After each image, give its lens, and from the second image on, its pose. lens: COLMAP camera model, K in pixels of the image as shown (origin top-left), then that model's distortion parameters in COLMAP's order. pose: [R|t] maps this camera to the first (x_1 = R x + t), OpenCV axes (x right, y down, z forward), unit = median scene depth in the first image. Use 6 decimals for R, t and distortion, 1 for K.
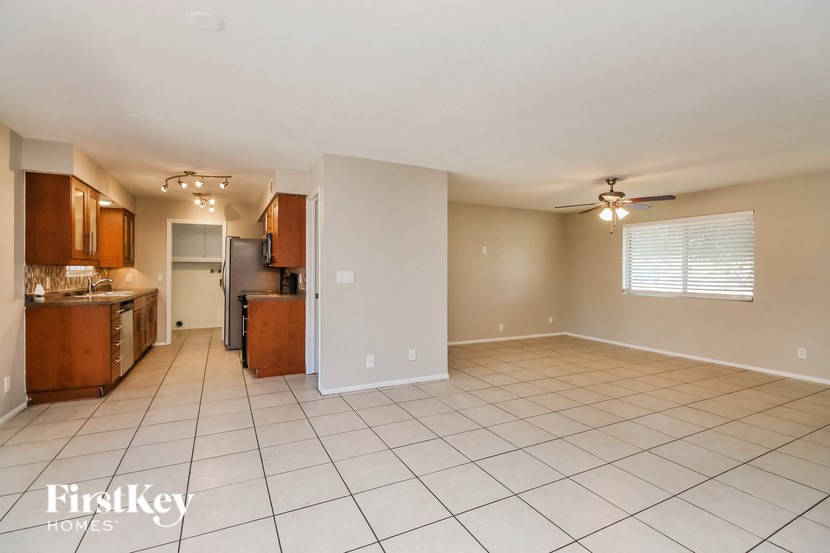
lens RADIAL K [[376.4, 0, 415.0], [0, 376.4, 276.5], [0, 0, 1]] dist [-0.004230, -0.001122]
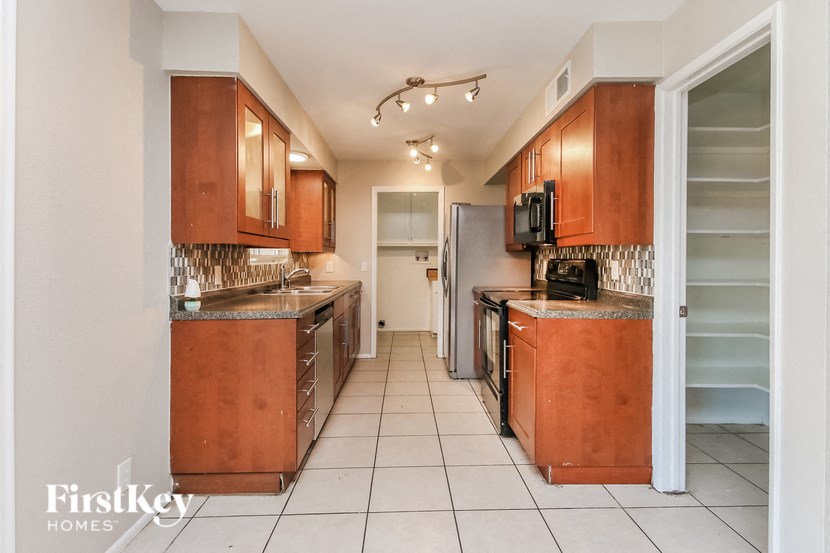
lens RADIAL K [[383.6, 0, 418.6], [0, 383.6, 264.9], [0, 0, 1]] dist [-0.000026, -0.000384]
pose [[0.908400, 0.002514, -0.418095, -0.346701], [-0.002558, 0.999997, 0.000454, -0.000427], [0.418095, 0.000657, 0.908403, 0.468996]]
